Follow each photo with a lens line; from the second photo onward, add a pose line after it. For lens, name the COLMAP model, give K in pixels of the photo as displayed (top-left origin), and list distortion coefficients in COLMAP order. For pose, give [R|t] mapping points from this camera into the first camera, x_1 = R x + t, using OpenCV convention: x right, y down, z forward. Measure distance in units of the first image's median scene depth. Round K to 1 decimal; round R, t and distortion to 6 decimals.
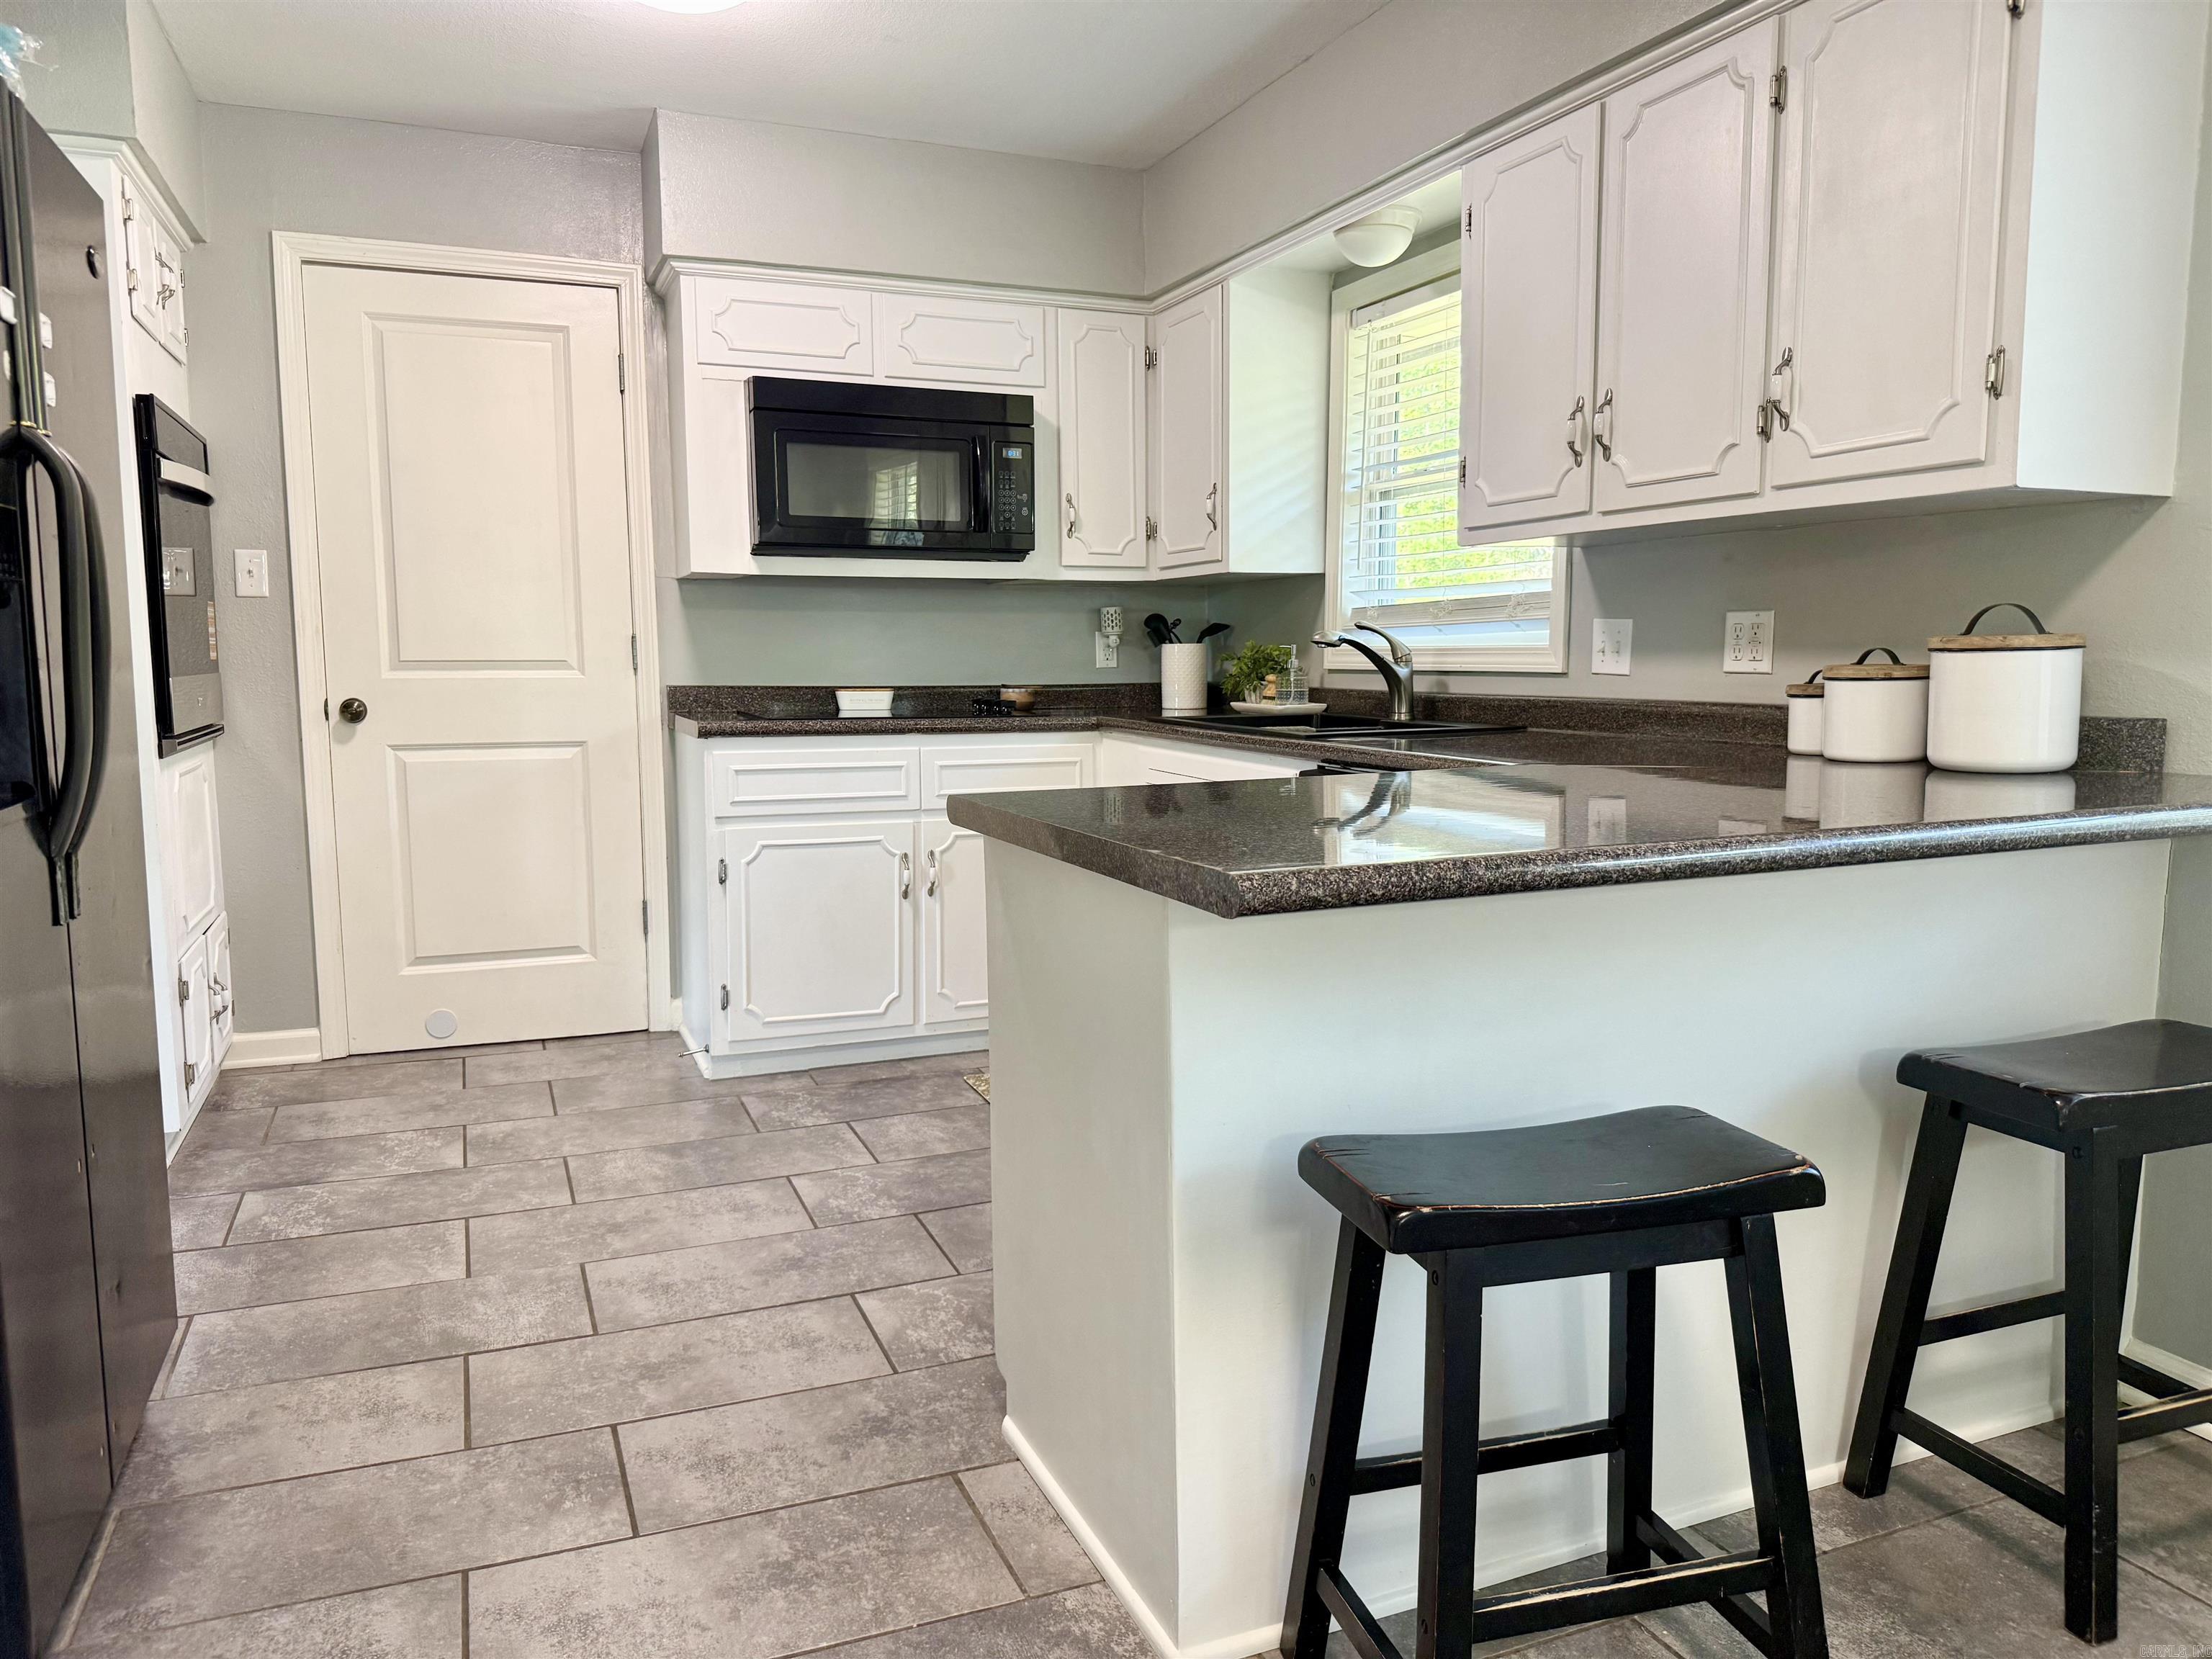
lens RADIAL K [[1557.5, 0, 1104.6], [0, 1557.5, 827.2], [0, 0, 1]] dist [0.063546, -0.097754]
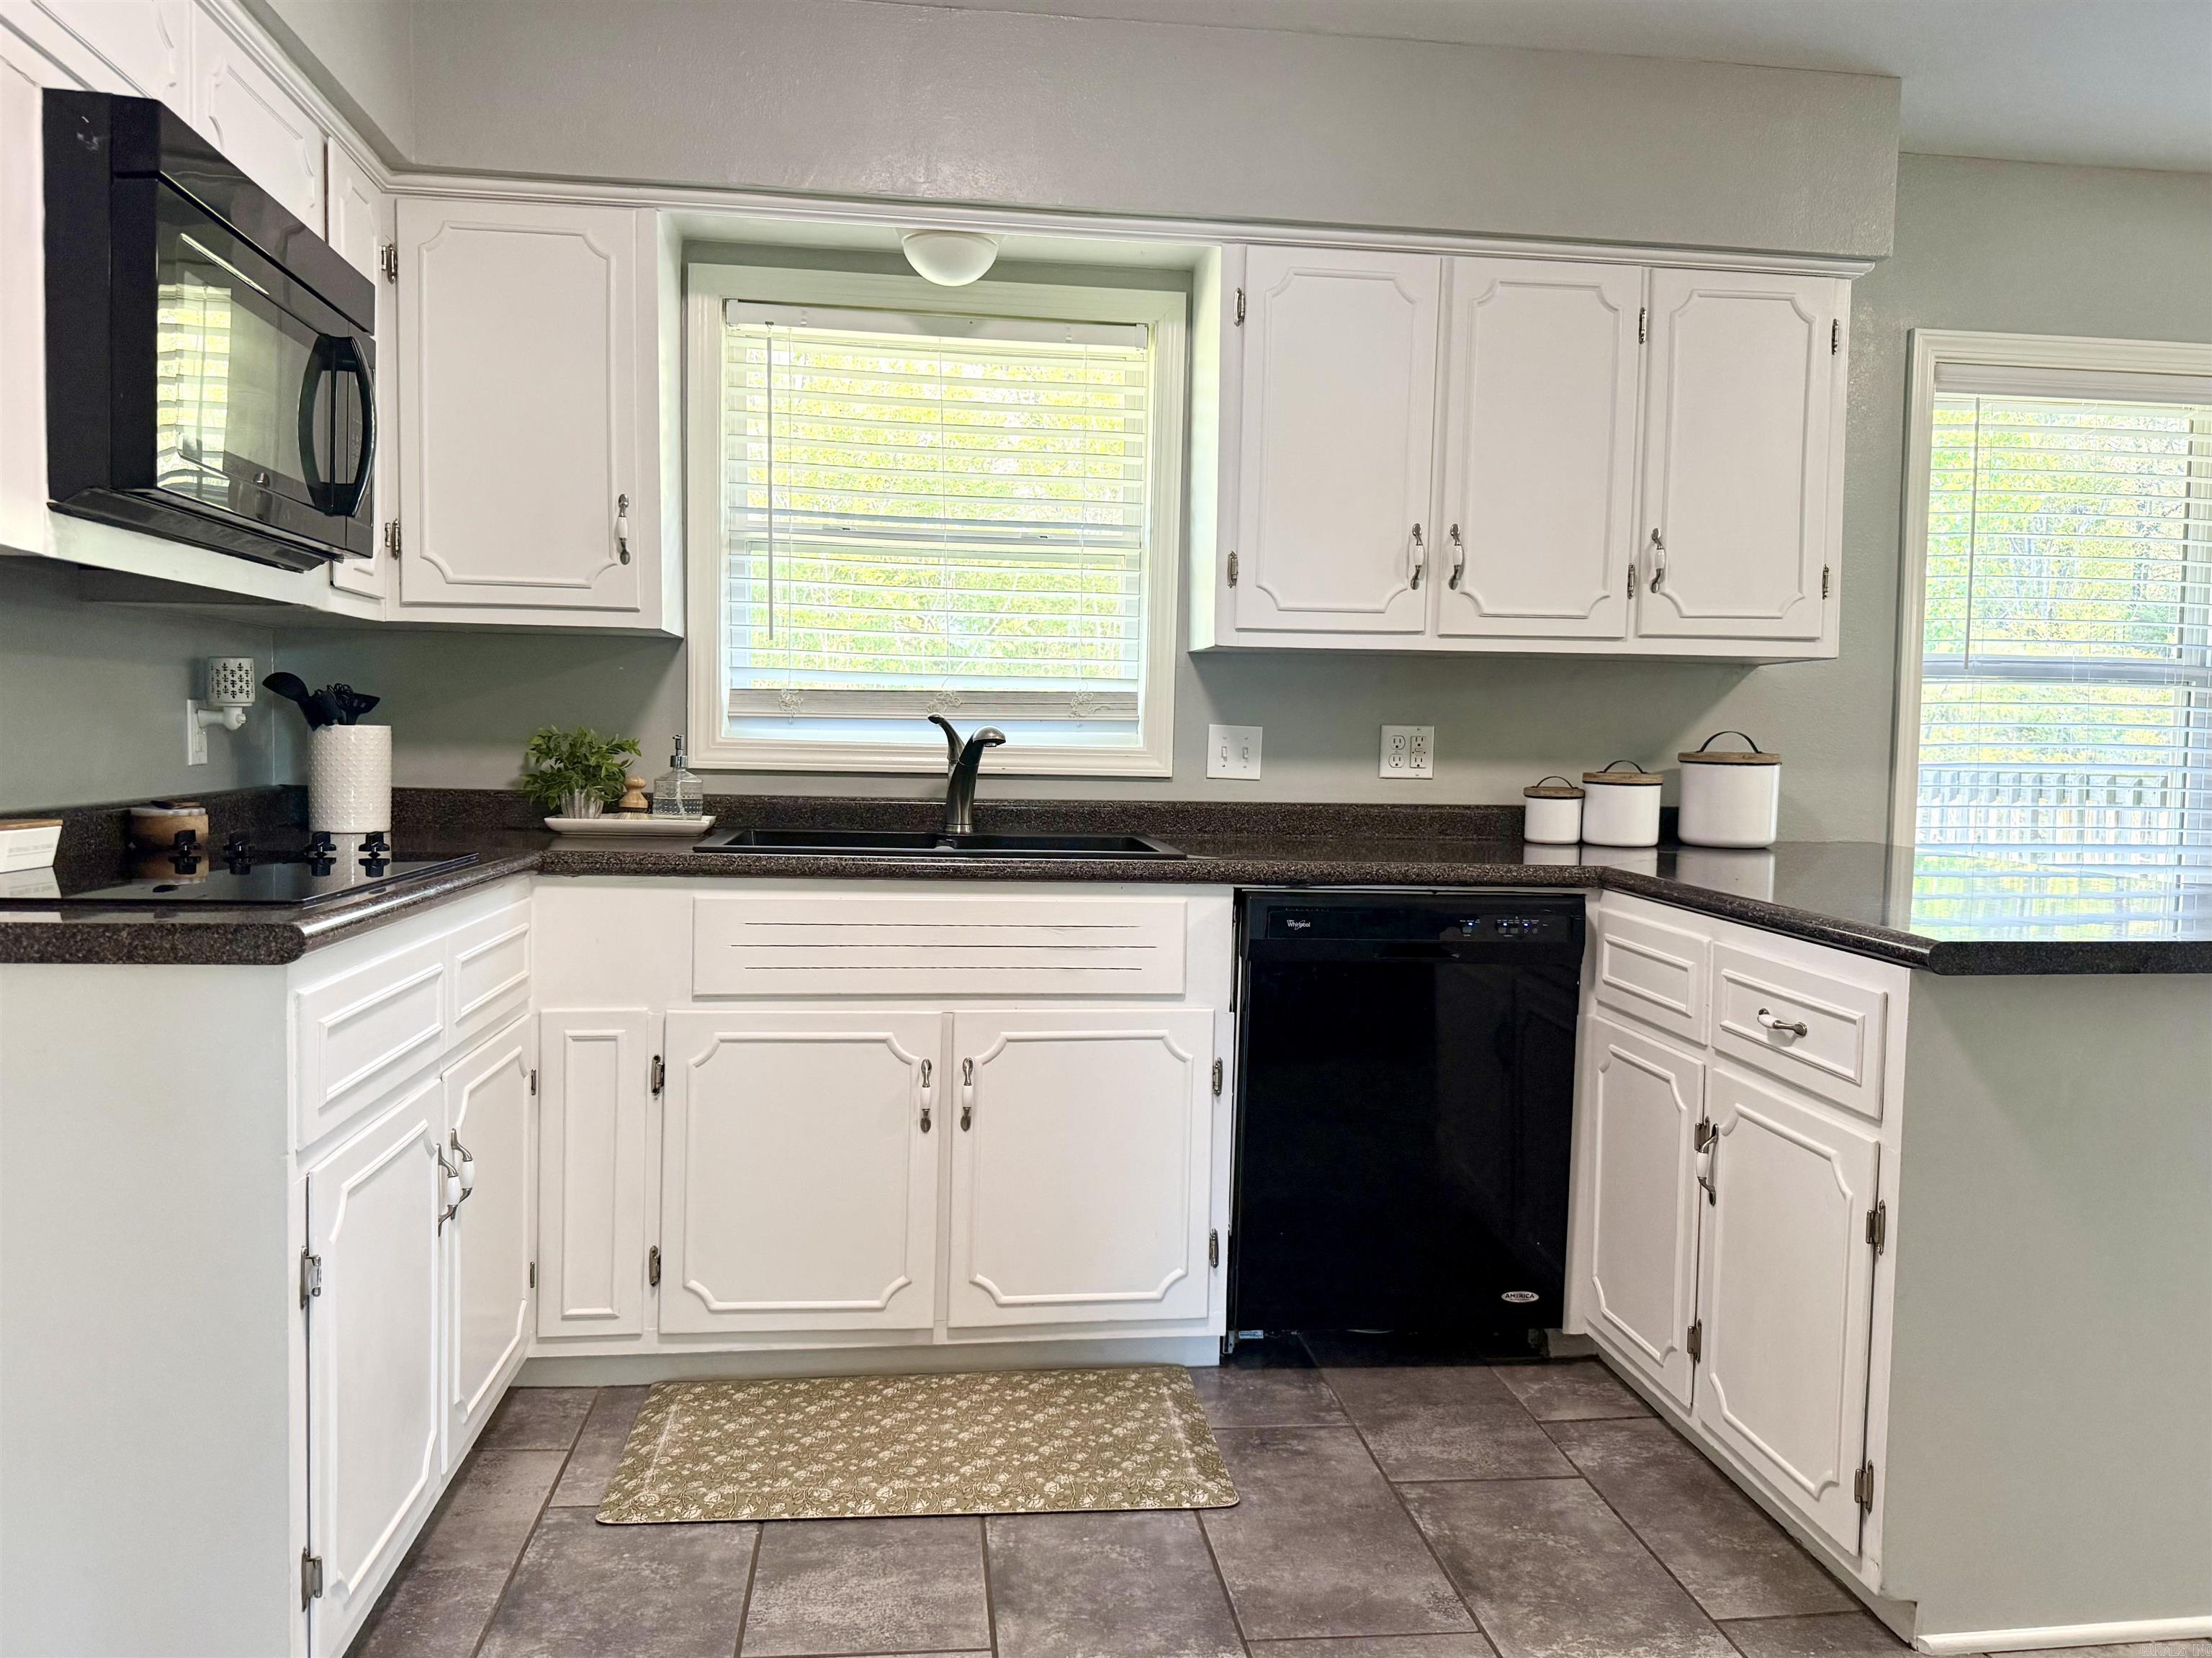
lens RADIAL K [[1565.4, 0, 1107.9], [0, 1565.4, 859.1], [0, 0, 1]] dist [0.068622, -0.000520]
pose [[0.257193, -0.061991, 0.964370, -0.583993], [0.090952, 0.995063, 0.039708, -0.078296], [-0.962070, 0.077498, 0.261562, 0.682045]]
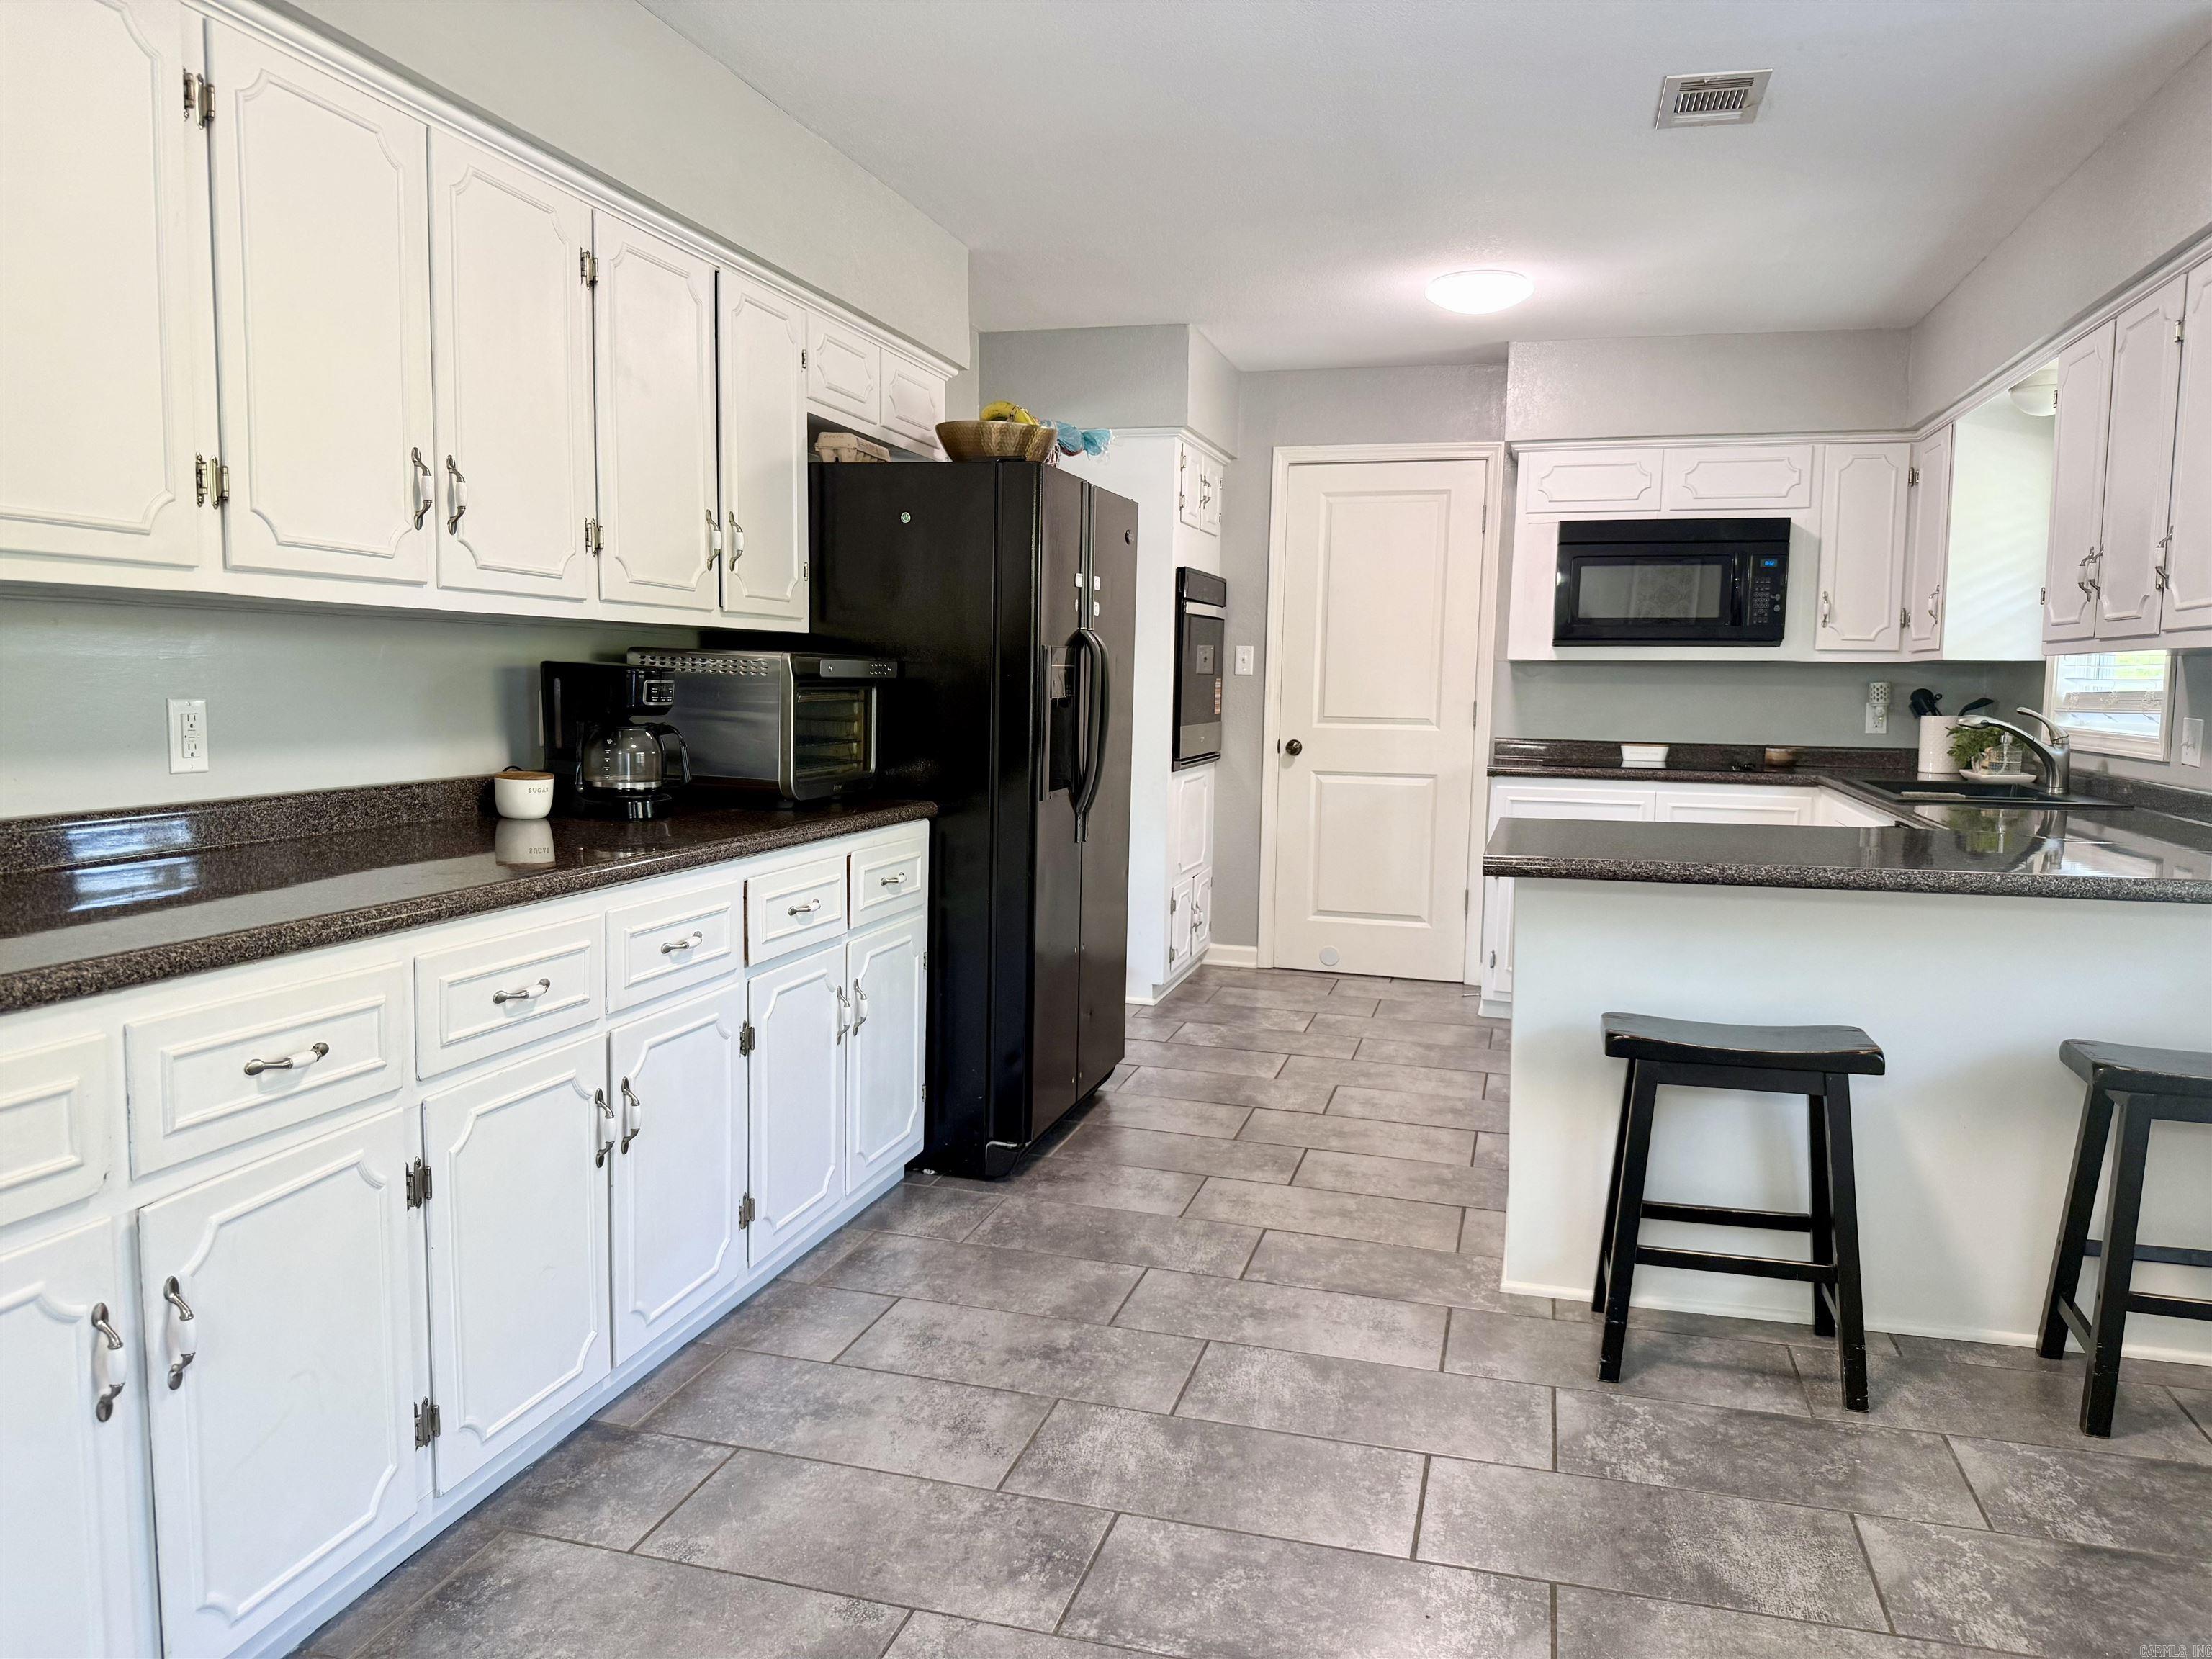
lens RADIAL K [[1547.9, 0, 1106.0], [0, 1547.9, 829.5], [0, 0, 1]] dist [0.020821, -0.046486]
pose [[0.786219, 0.074993, -0.613380, 0.329520], [-0.084031, 0.996363, 0.014109, 0.001289], [0.612208, 0.040450, 0.789662, -0.332129]]
